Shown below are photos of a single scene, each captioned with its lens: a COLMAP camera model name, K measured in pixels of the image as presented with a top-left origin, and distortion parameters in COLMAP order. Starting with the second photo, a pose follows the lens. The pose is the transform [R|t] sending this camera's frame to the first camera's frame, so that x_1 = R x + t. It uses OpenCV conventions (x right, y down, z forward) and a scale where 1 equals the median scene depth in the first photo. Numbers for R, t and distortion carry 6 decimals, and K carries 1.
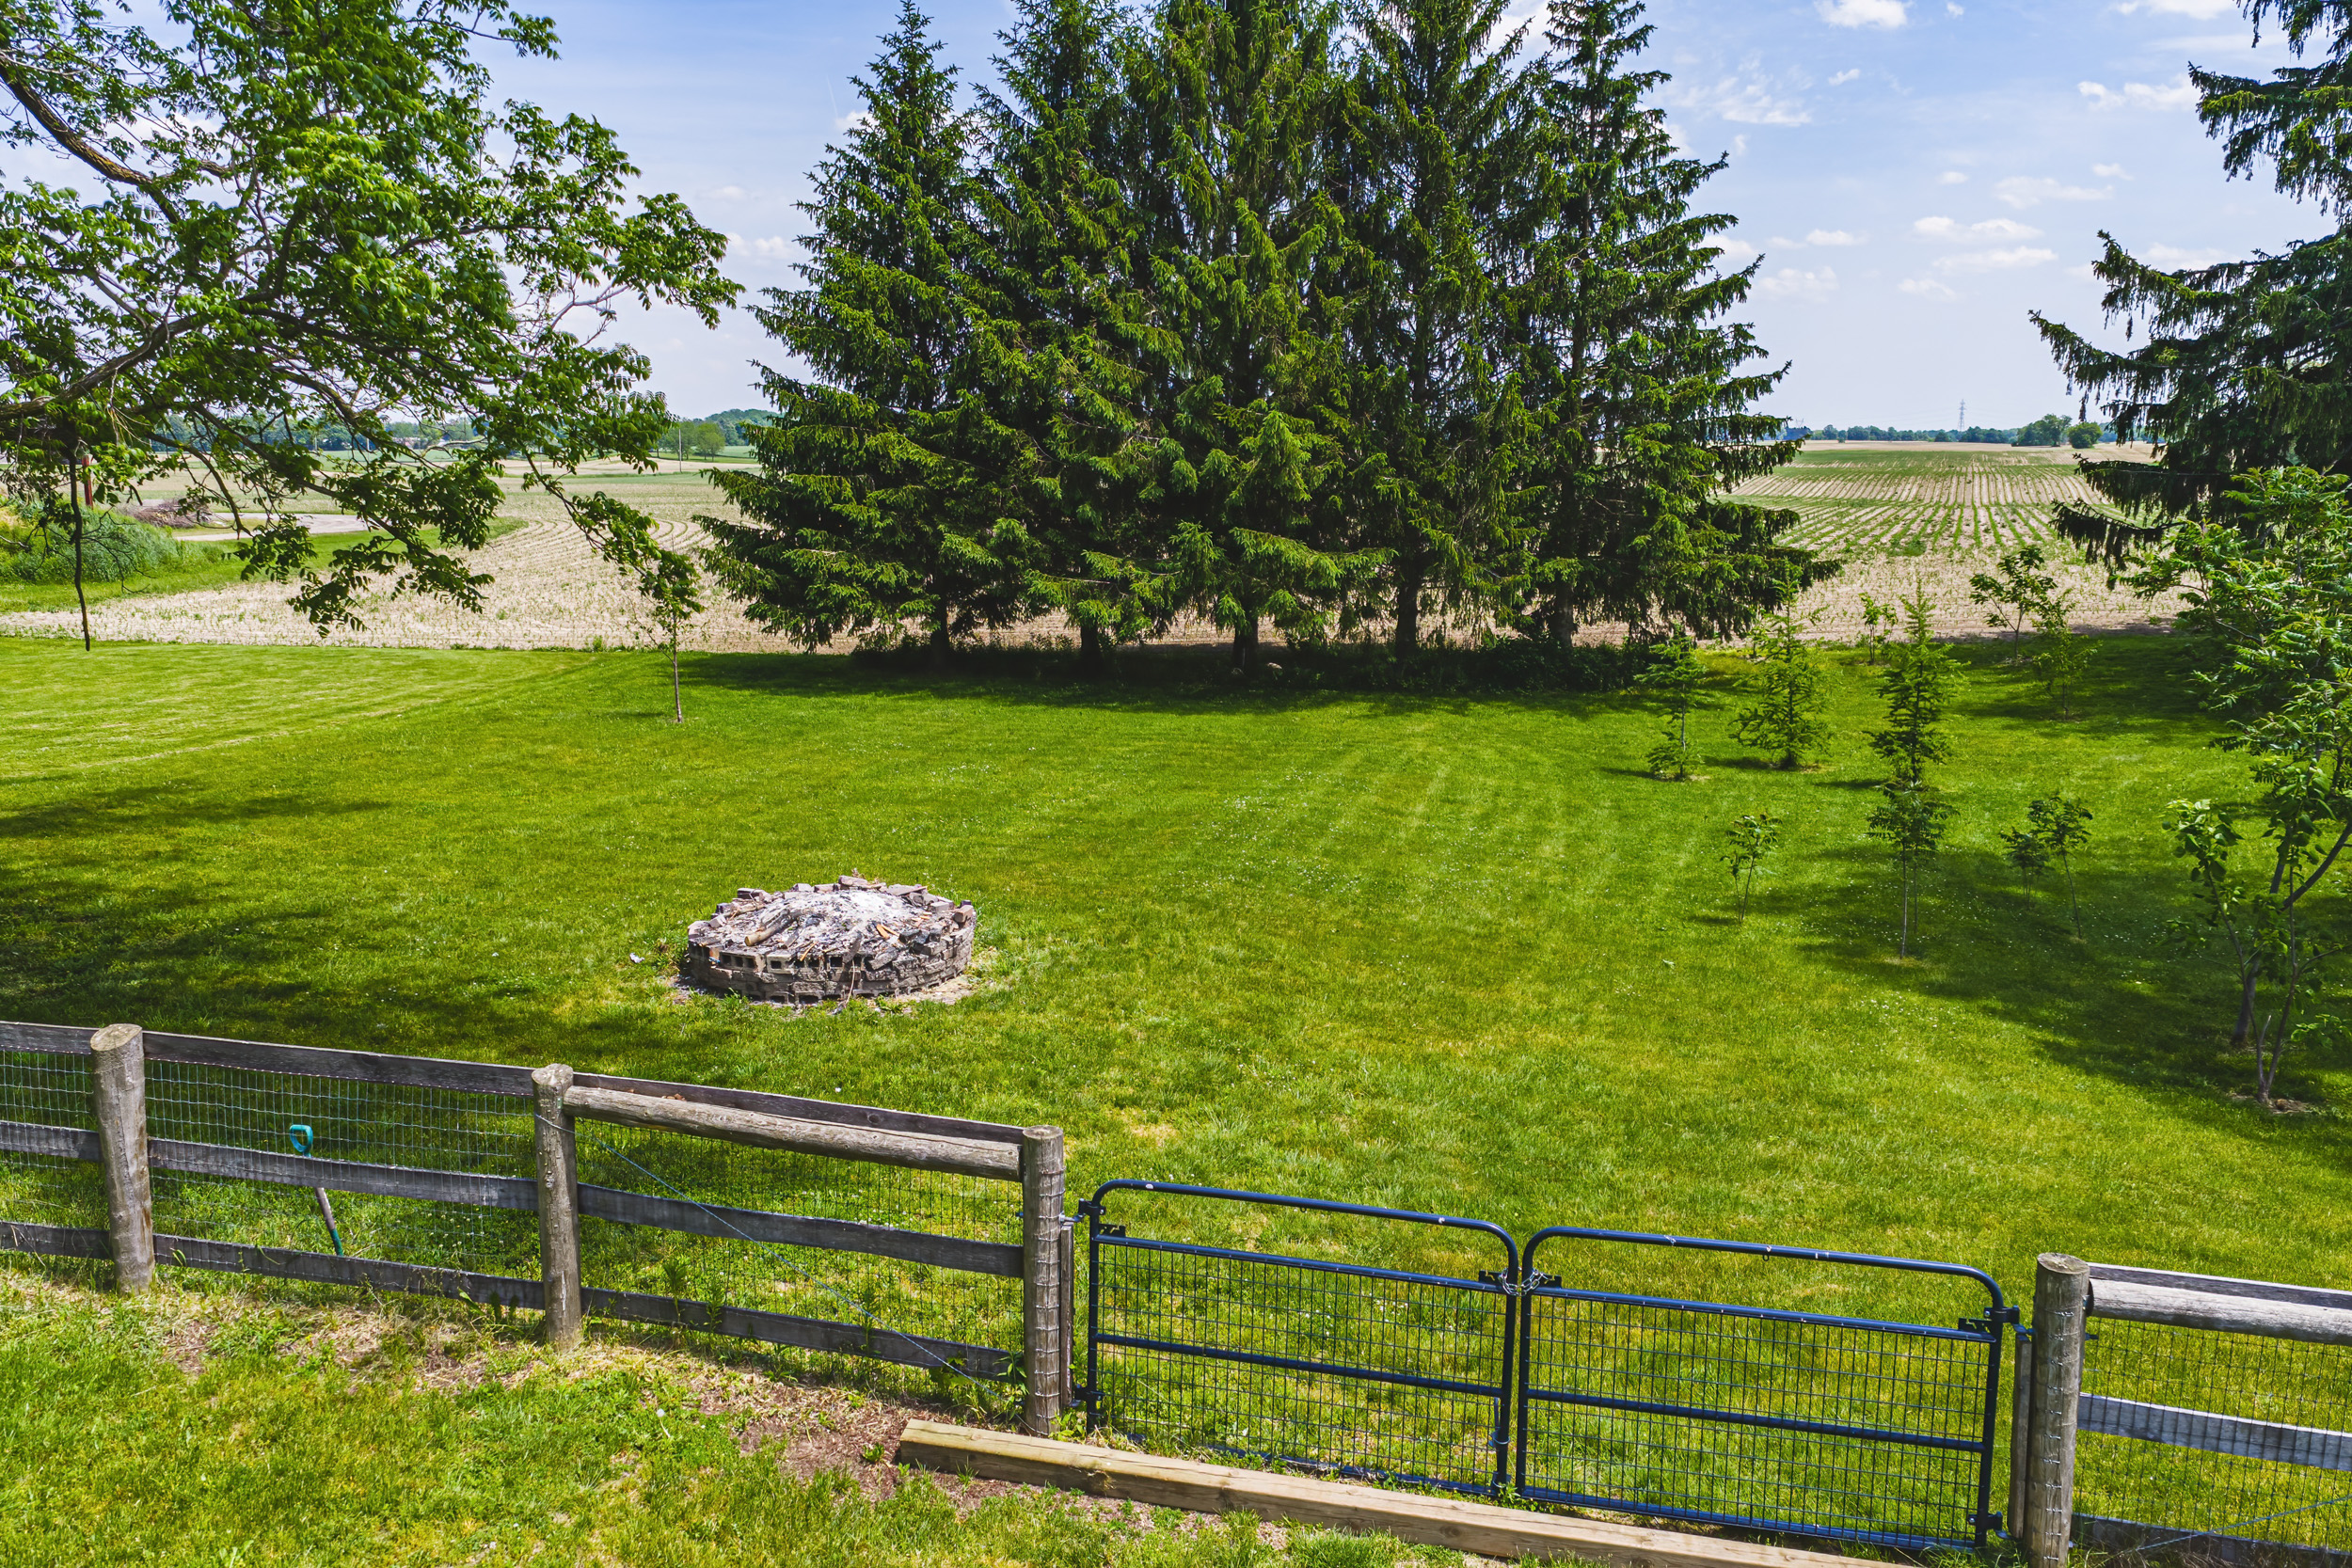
lens RADIAL K [[1934.0, 0, 1176.0], [0, 1934.0, 784.0], [0, 0, 1]] dist [0.012706, -0.003341]
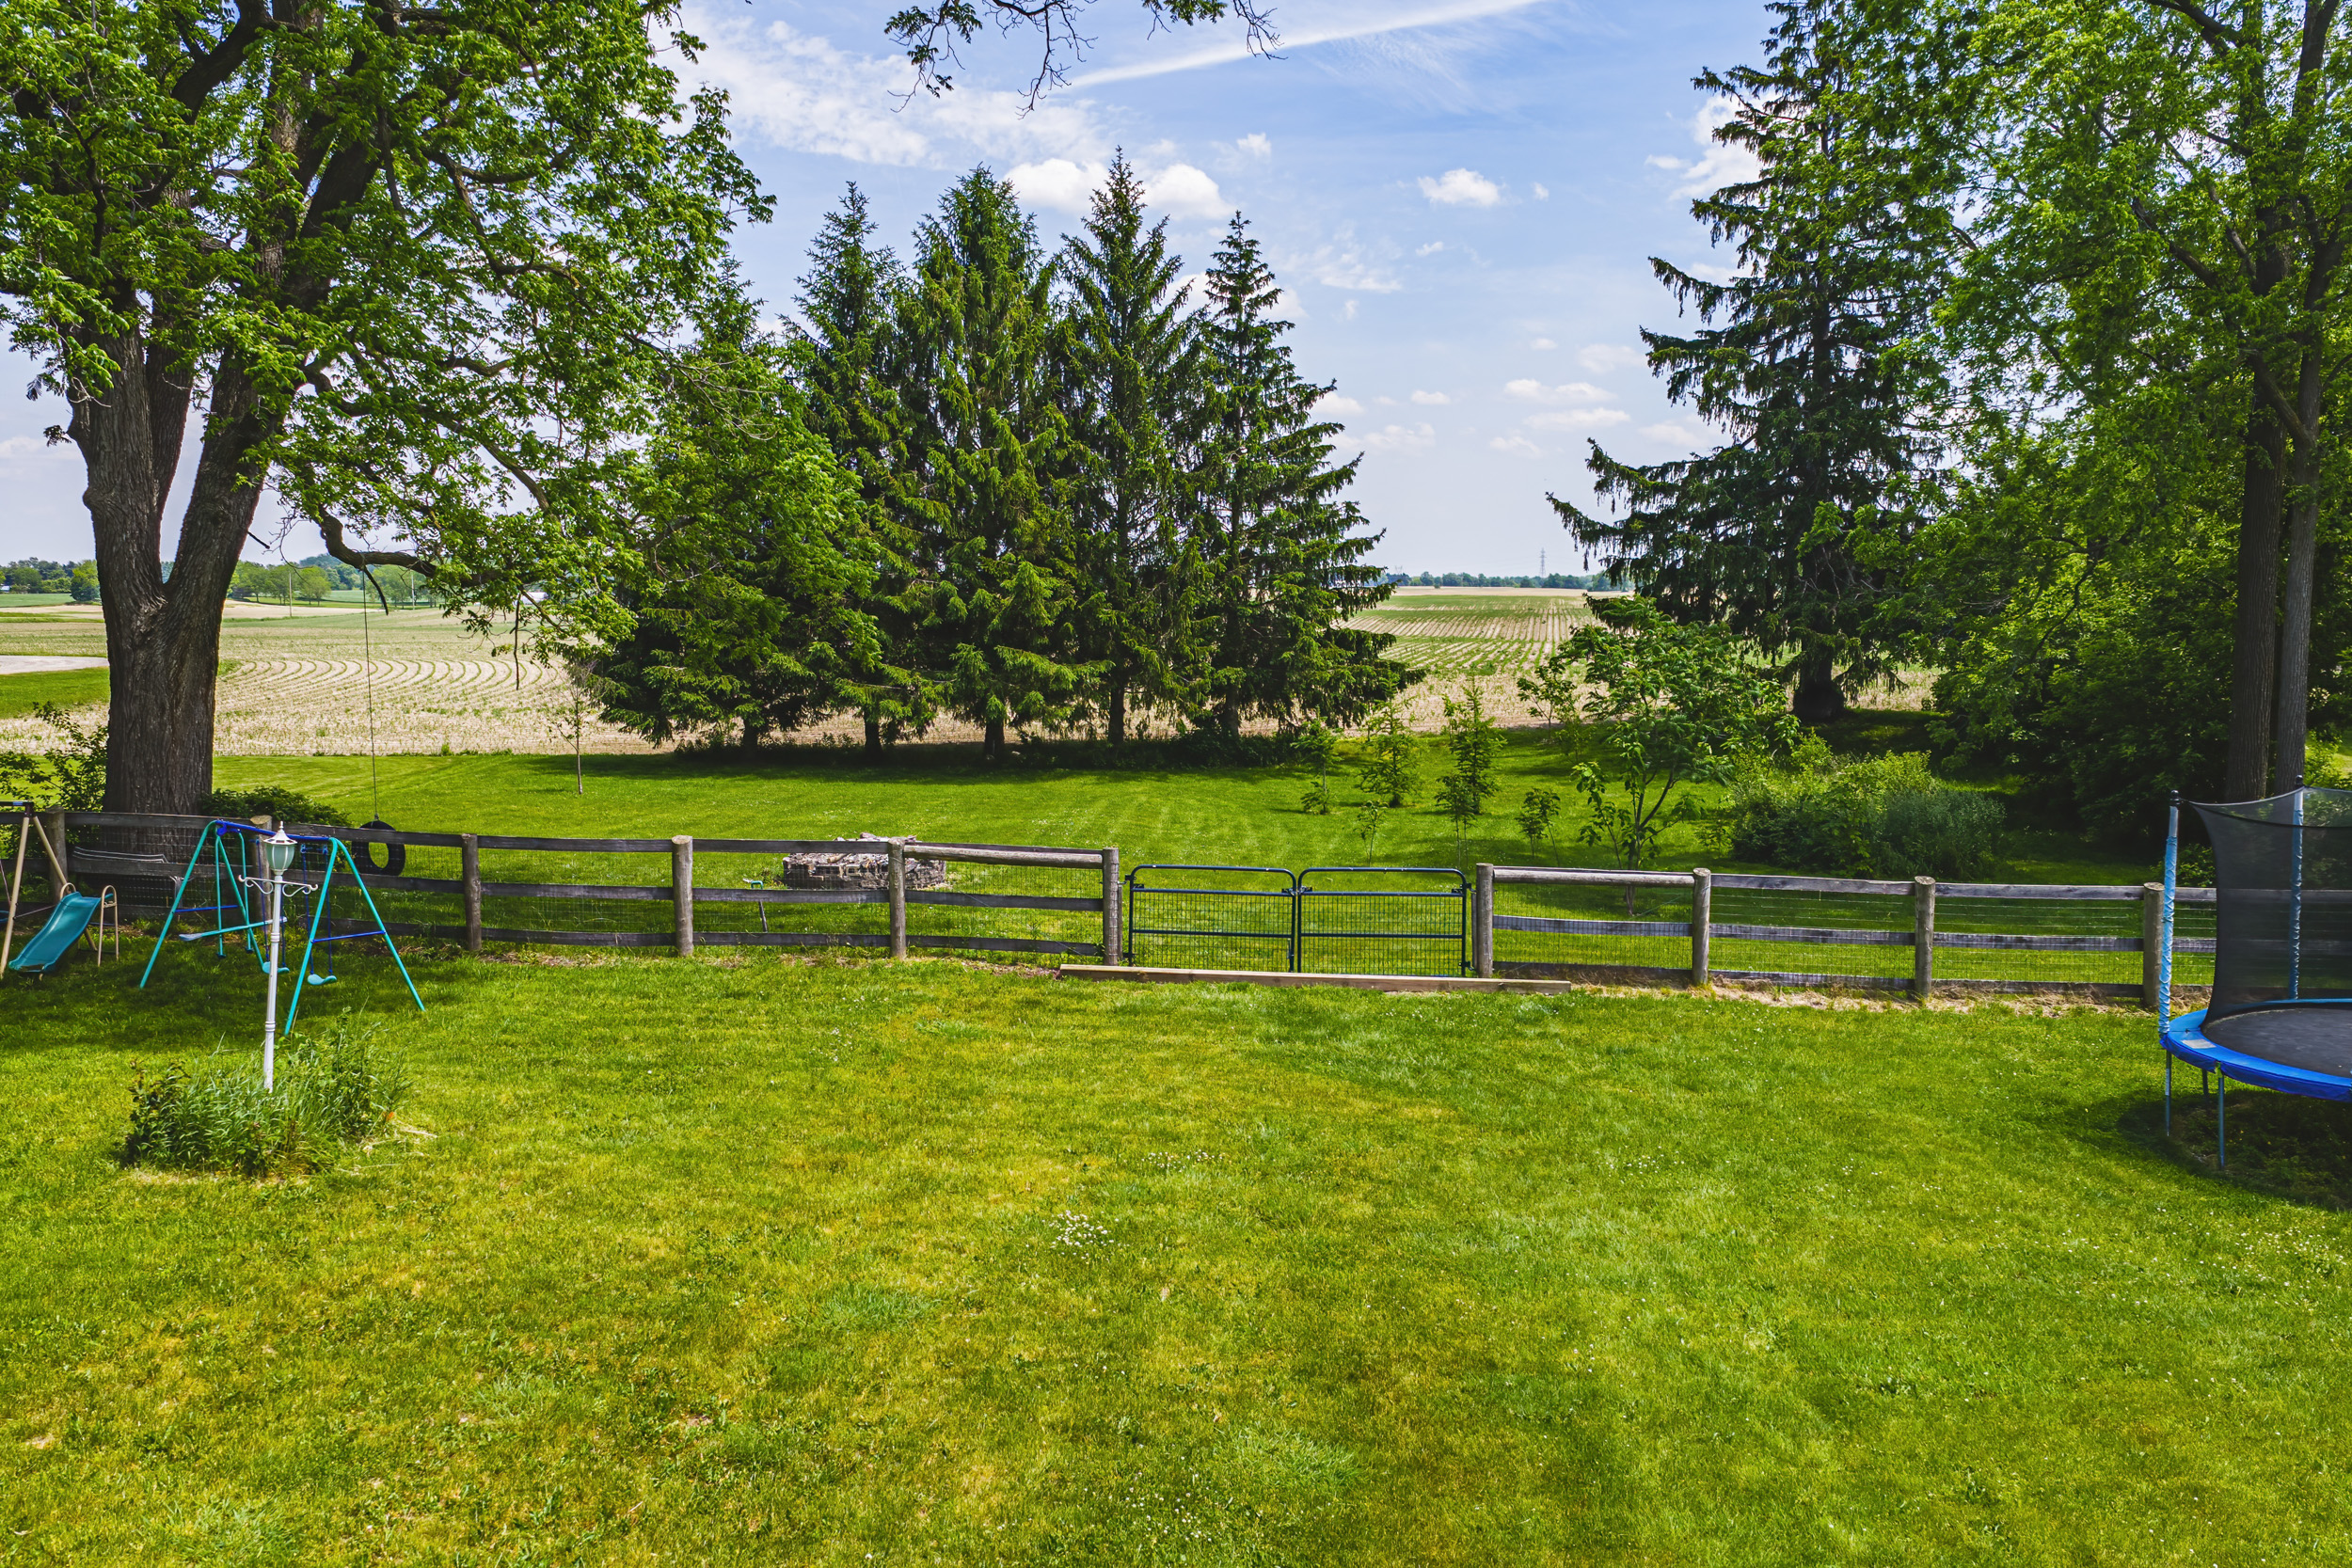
lens RADIAL K [[1928.1, 0, 1176.0], [0, 1928.1, 784.0], [0, 0, 1]] dist [0.036026, -0.001308]
pose [[0.981604, -0.019406, 0.189940, -0.097712], [0.033290, 0.996979, -0.070182, 0.058230], [-0.188004, 0.075214, 0.979284, -0.316911]]
